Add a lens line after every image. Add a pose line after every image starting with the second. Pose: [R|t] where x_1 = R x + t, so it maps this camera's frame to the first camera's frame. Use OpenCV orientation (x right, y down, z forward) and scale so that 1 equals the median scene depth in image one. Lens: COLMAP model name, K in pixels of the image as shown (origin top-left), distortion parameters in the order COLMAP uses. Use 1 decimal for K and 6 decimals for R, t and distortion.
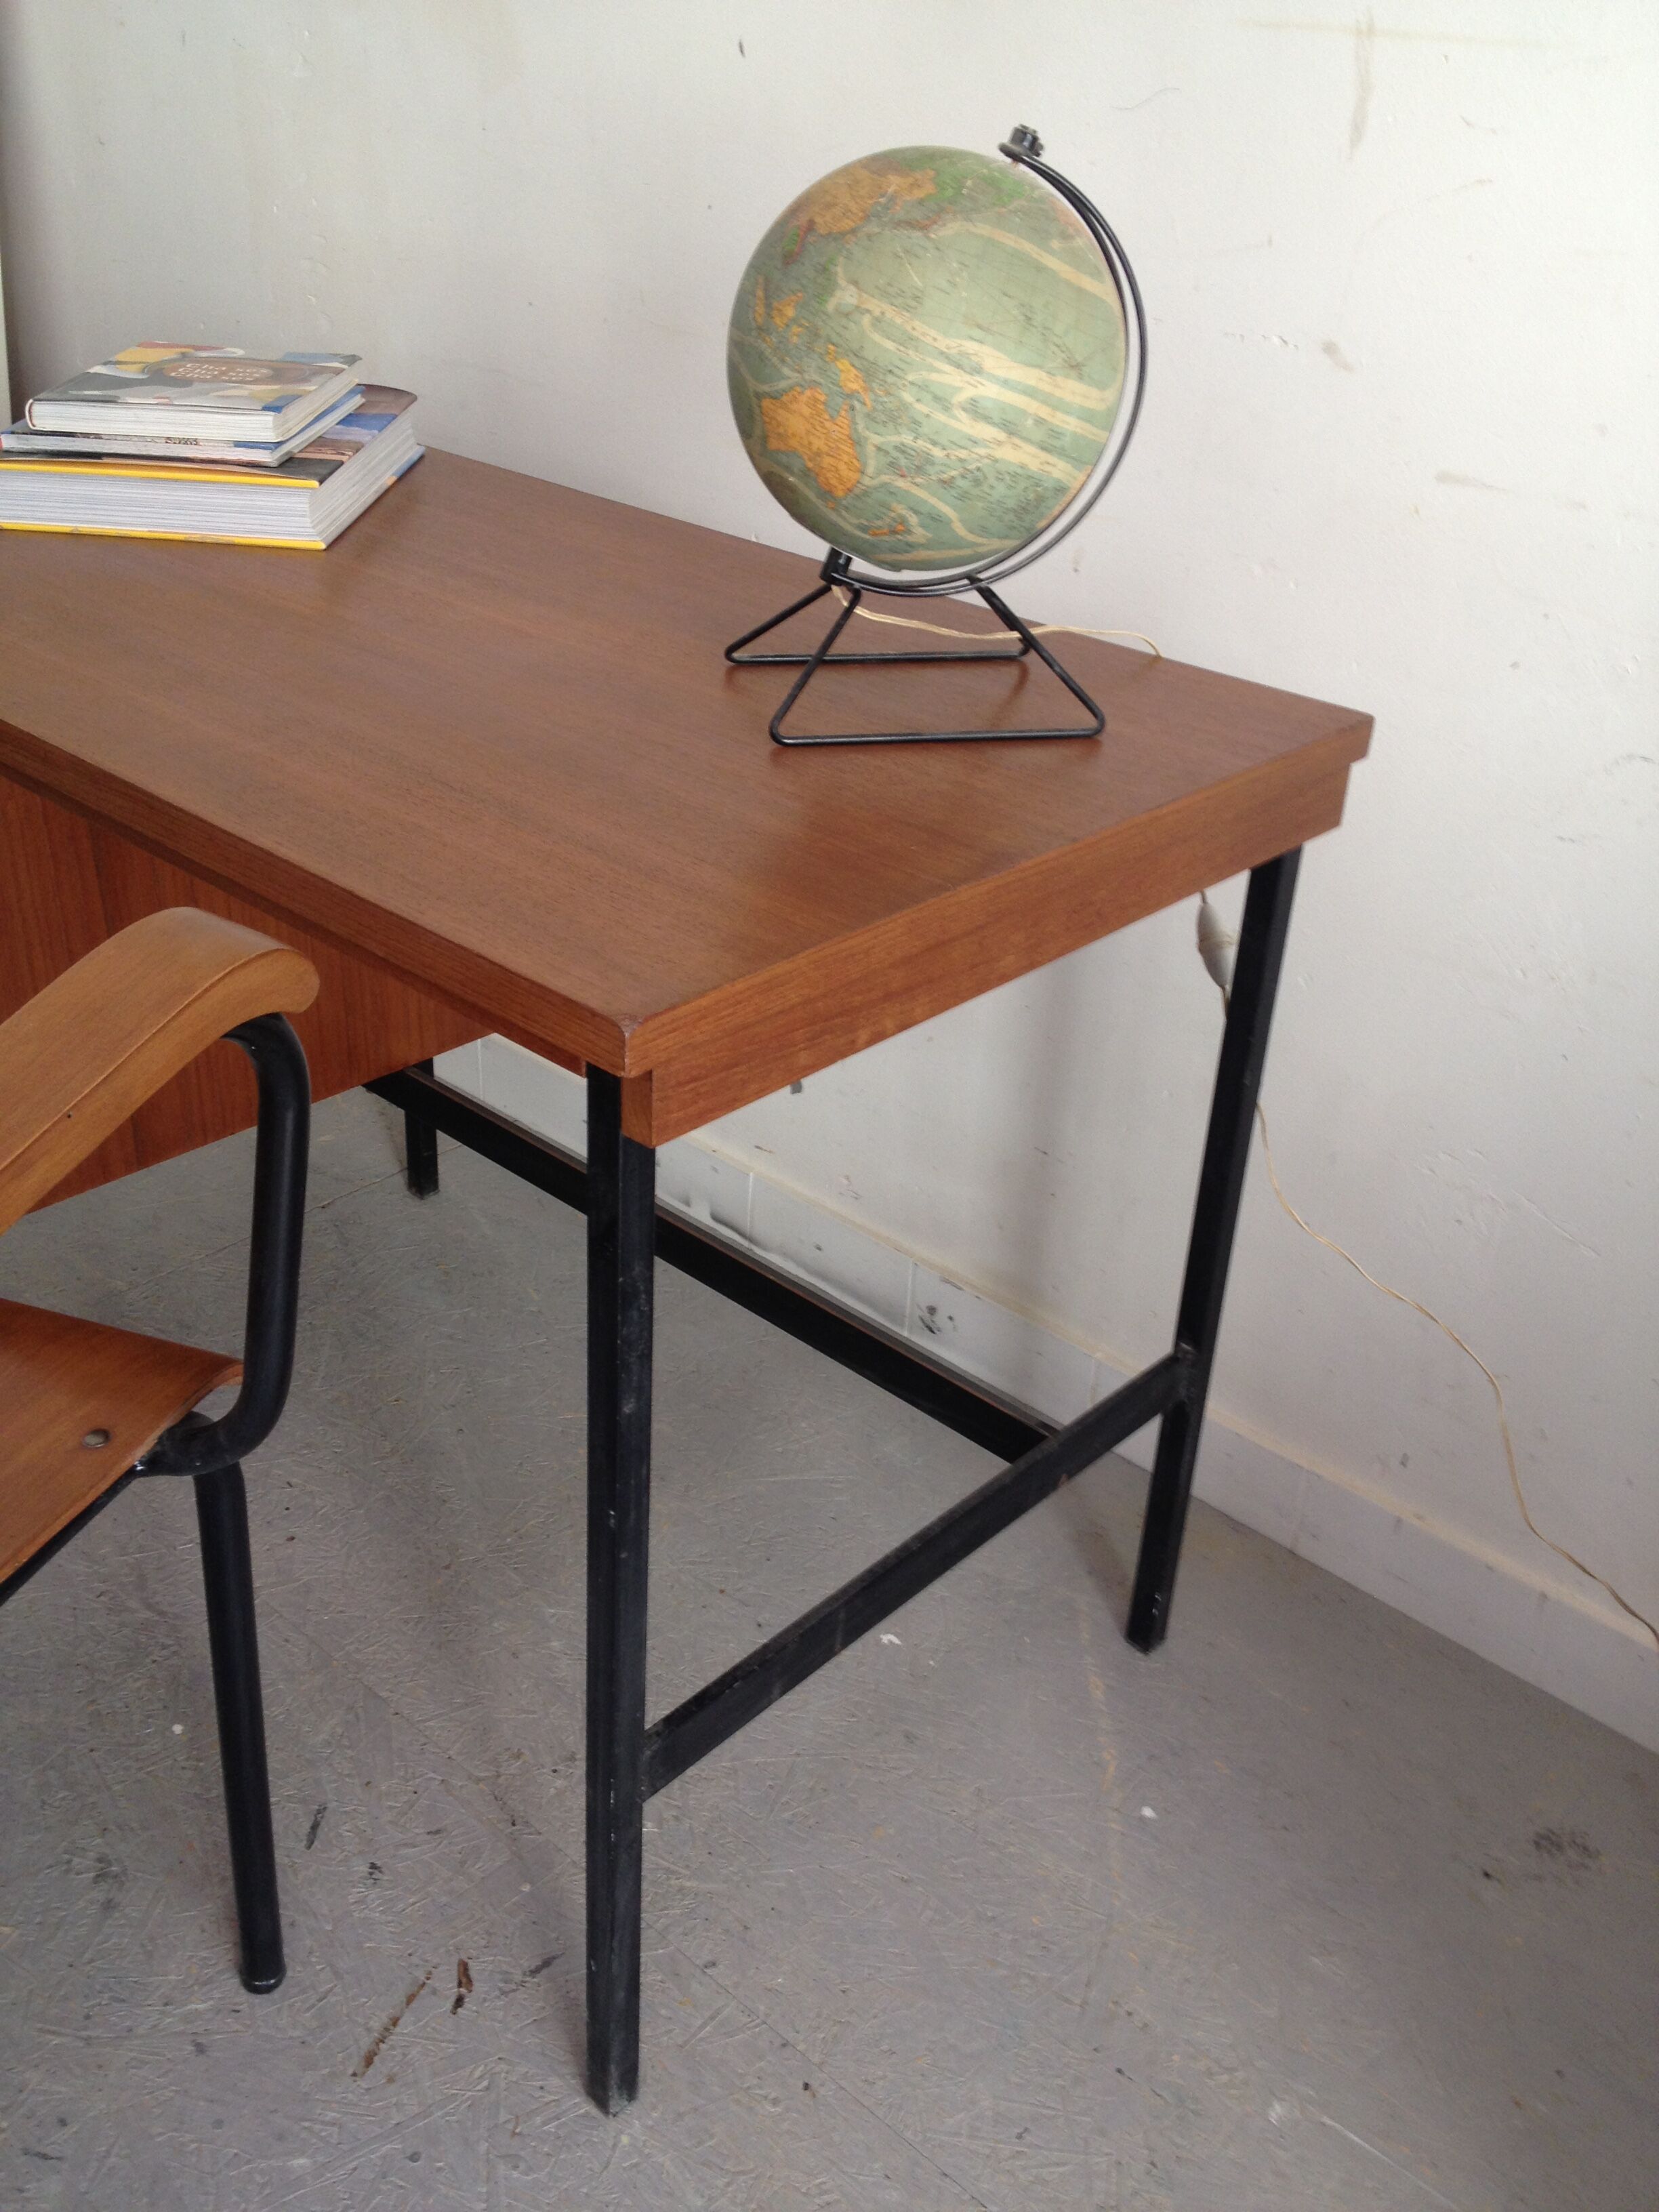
lens RADIAL K [[2065.4, 0, 822.0], [0, 2065.4, 1100.4], [0, 0, 1]] dist [0.033540, -0.072662]
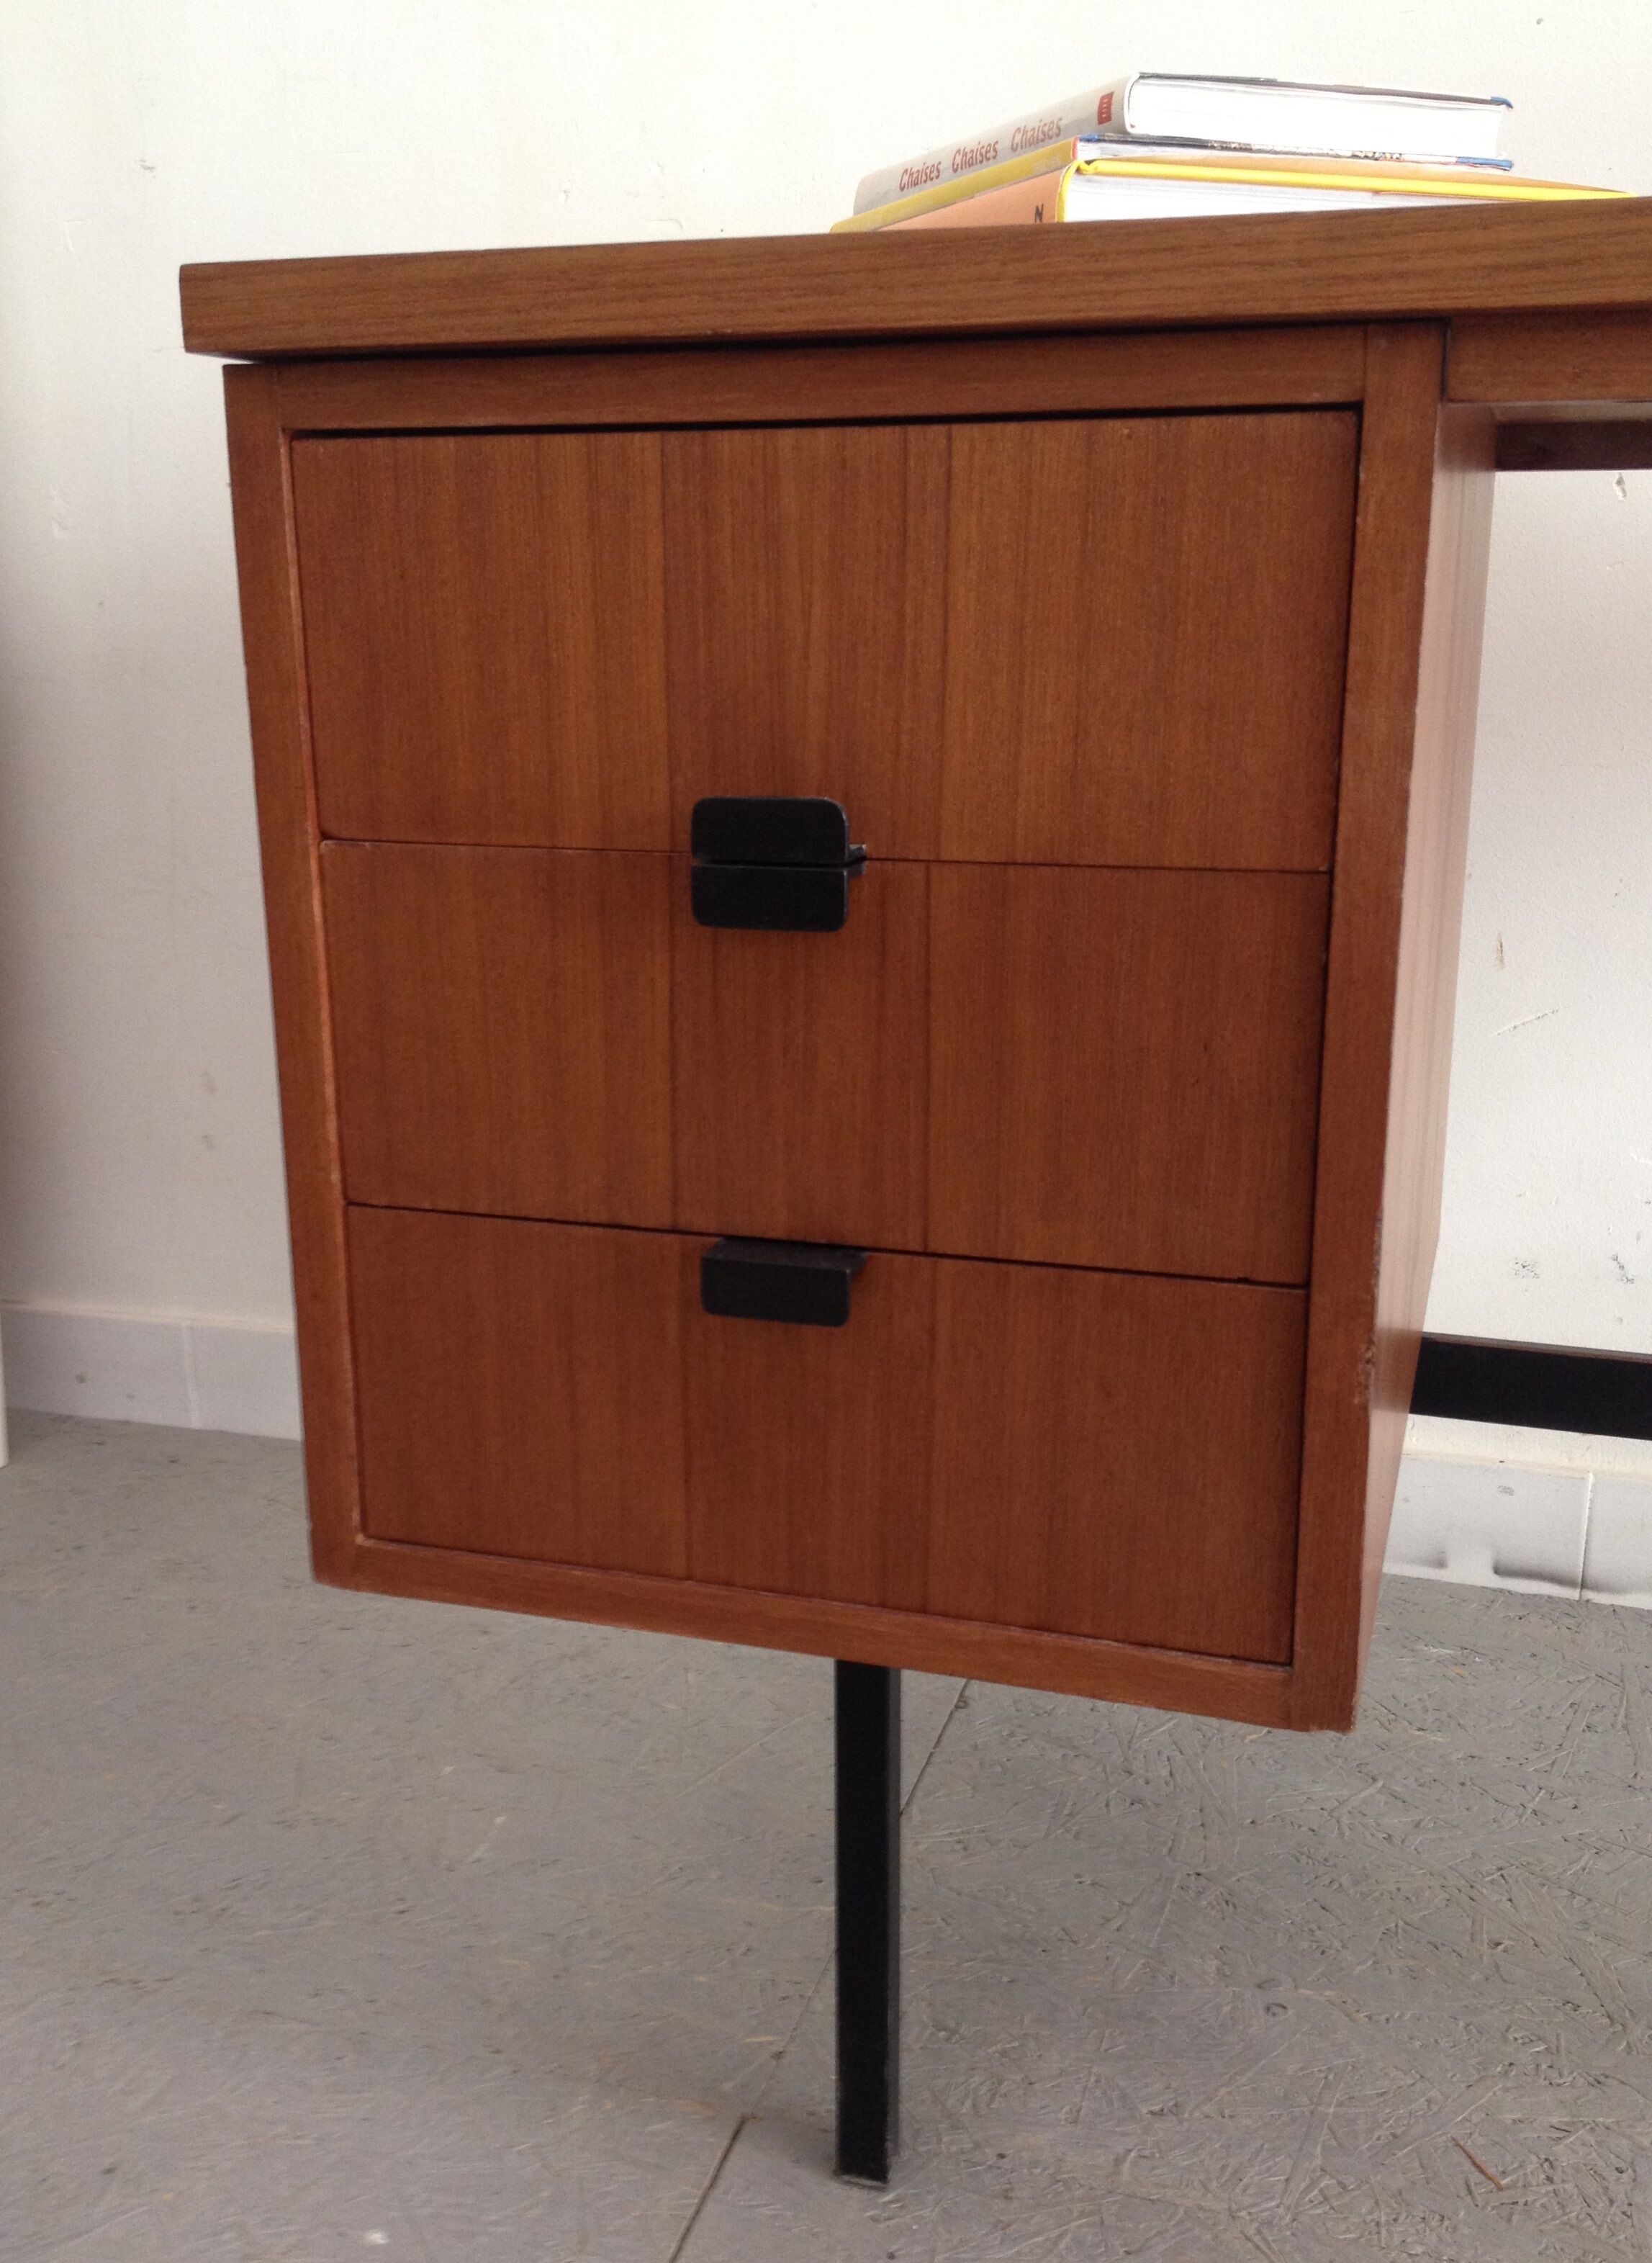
lens RADIAL K [[2228.5, 0, 825.0], [0, 2228.5, 1103.3], [0, 0, 1]] dist [0.117545, -0.227003]
pose [[0.908489, -0.156163, 0.387634, -0.814622], [0.248404, 0.947703, -0.200386, 0.010004], [-0.336069, 0.278338, 0.899770, 0.638878]]
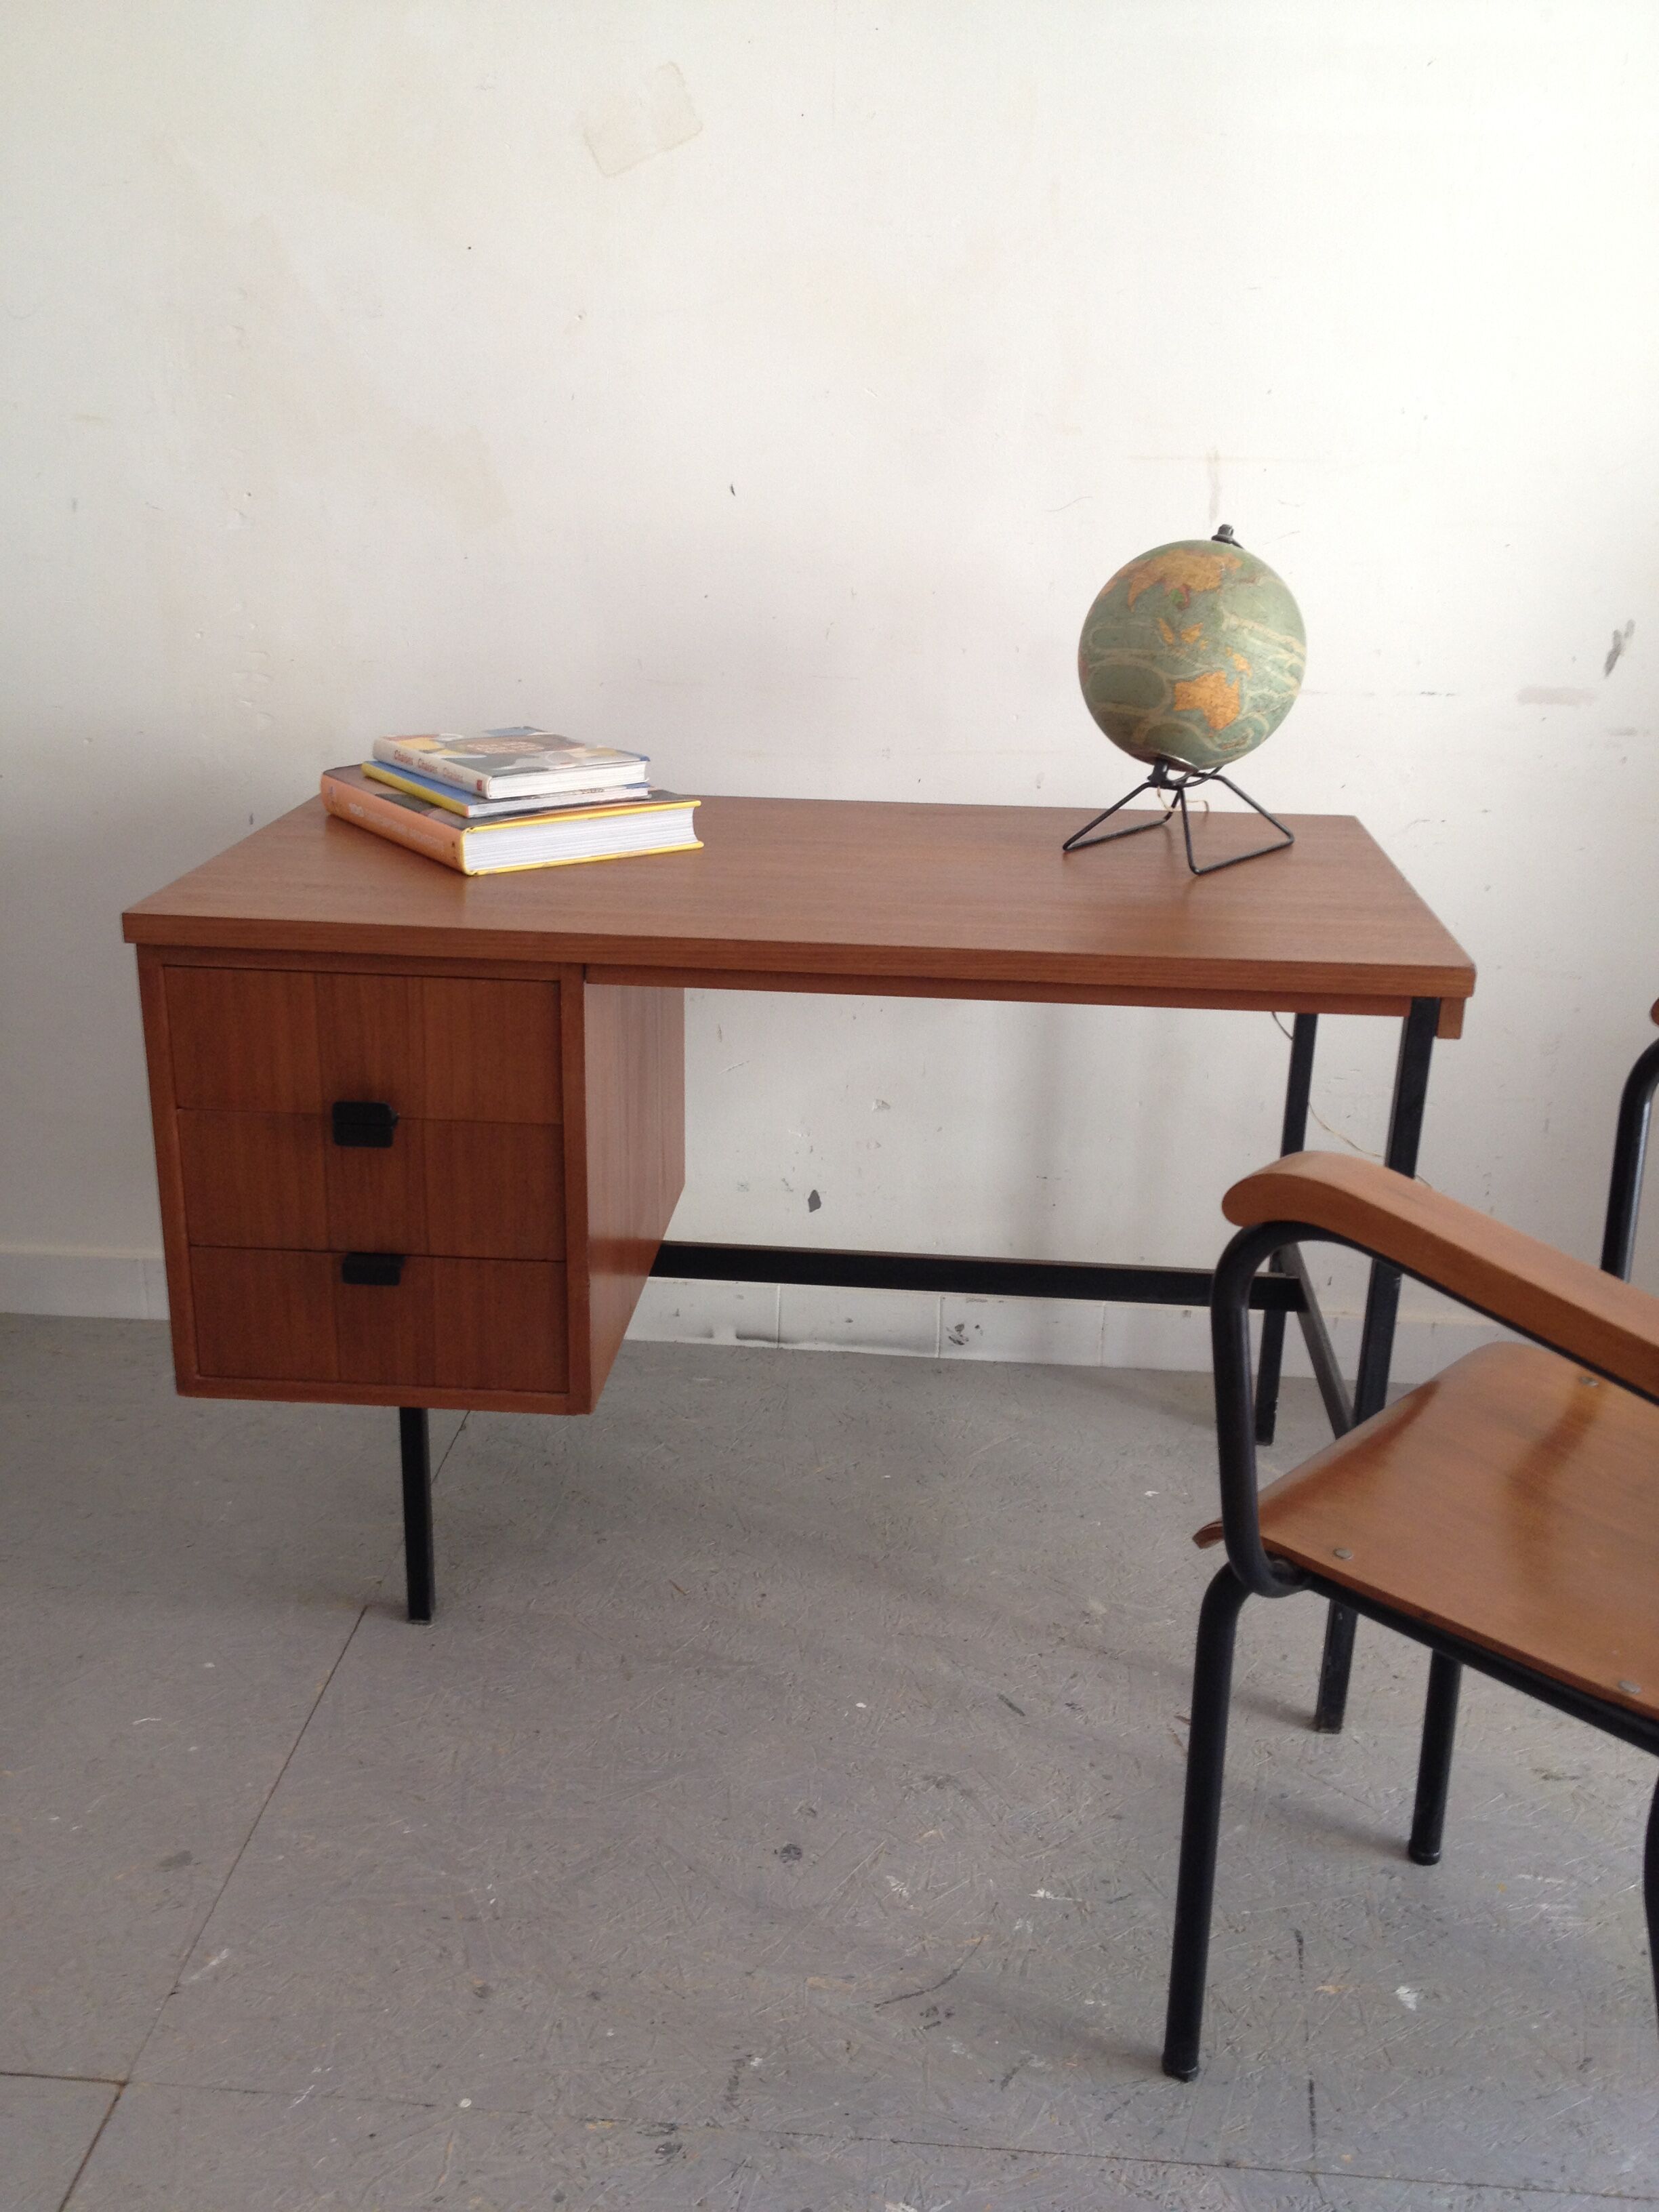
lens RADIAL K [[2050.8, 0, 831.9], [0, 2050.8, 1100.8], [0, 0, 1]] dist [0.159360, -0.328764]
pose [[0.791125, -0.236166, 0.564222, -1.135410], [0.315529, 0.947815, -0.045693, -0.010476], [-0.523987, 0.214178, 0.824357, -0.192351]]
